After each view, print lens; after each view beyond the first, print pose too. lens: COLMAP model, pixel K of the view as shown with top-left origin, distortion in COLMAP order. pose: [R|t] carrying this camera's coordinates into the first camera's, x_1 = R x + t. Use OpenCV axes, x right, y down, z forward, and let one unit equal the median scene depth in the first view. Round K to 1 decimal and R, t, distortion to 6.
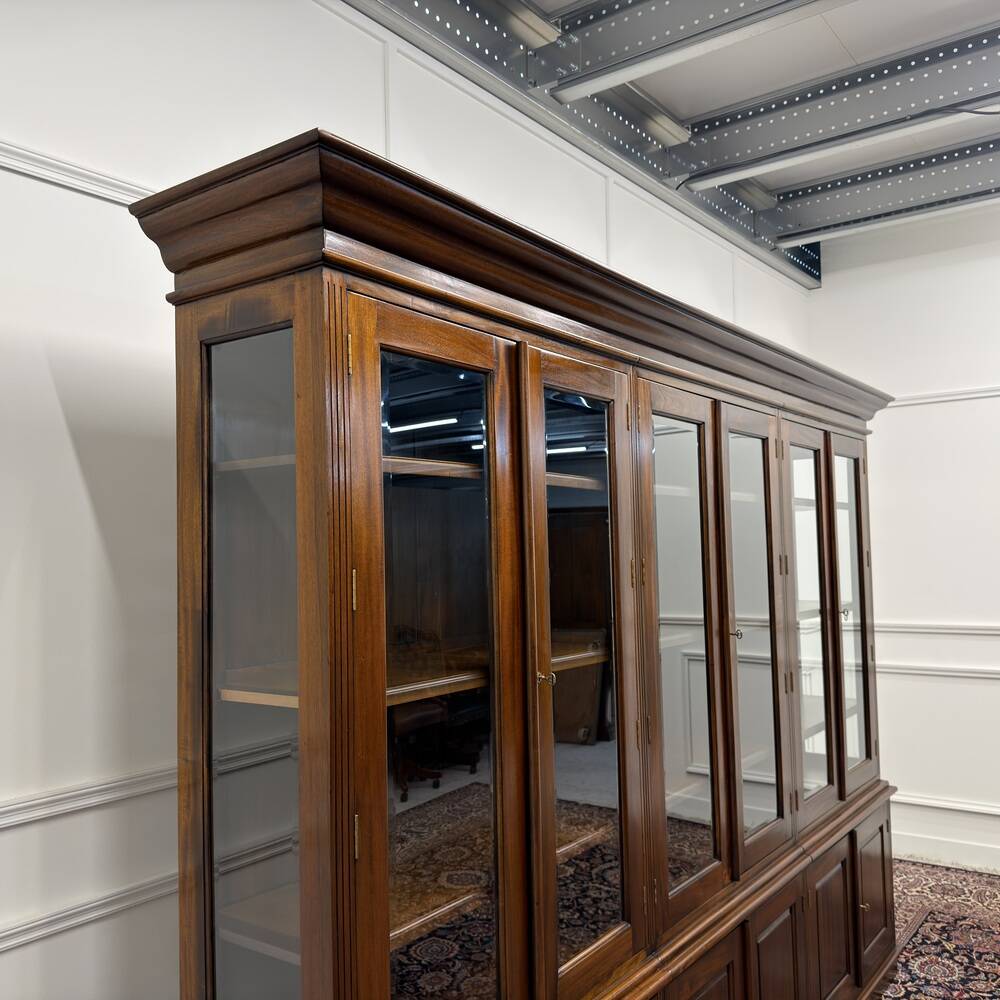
lens RADIAL K [[948.6, 0, 499.2], [0, 948.6, 501.3], [0, 0, 1]] dist [0.001411, -0.005394]
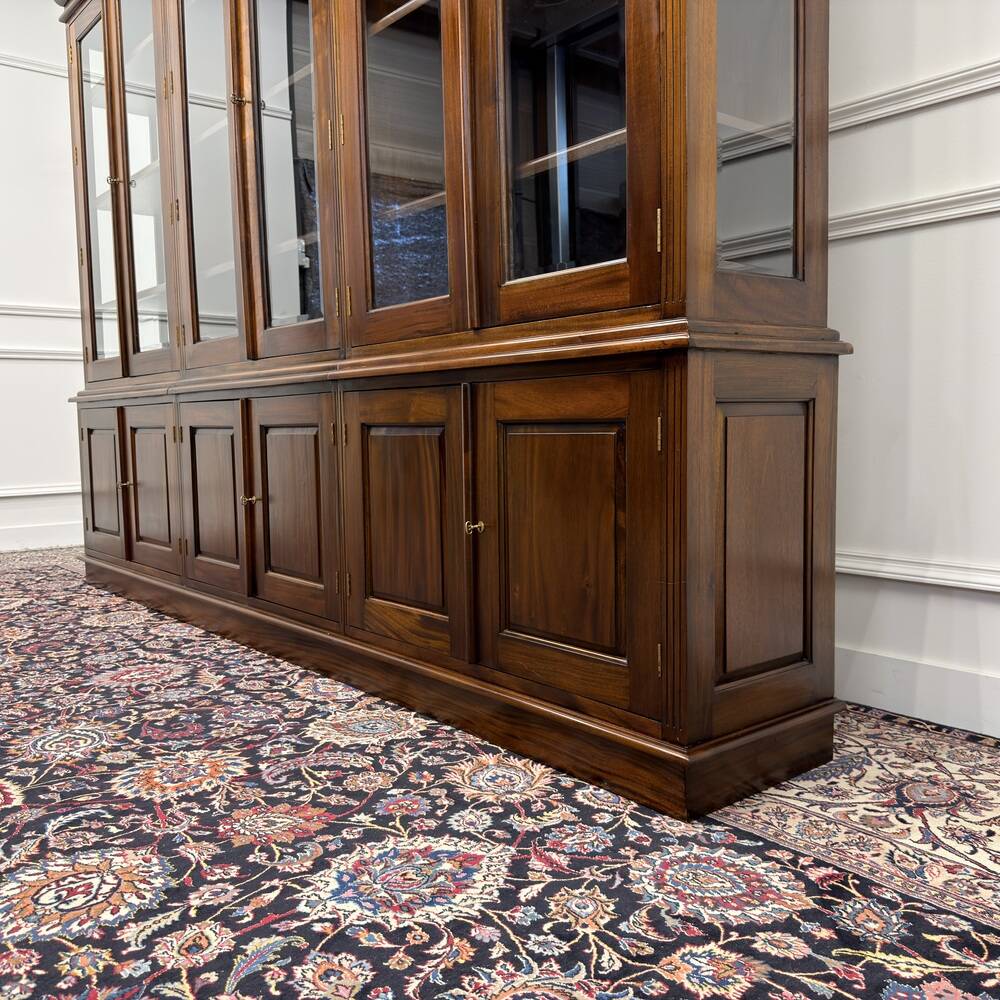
lens RADIAL K [[935.1, 0, 498.0], [0, 935.1, 501.8], [0, 0, 1]] dist [0.104323, -0.194085]
pose [[-0.245978, 0.107873, -0.963254, 0.796351], [0.076635, 0.992841, 0.091617, 0.330469], [0.966241, -0.051283, -0.252484, 1.034369]]
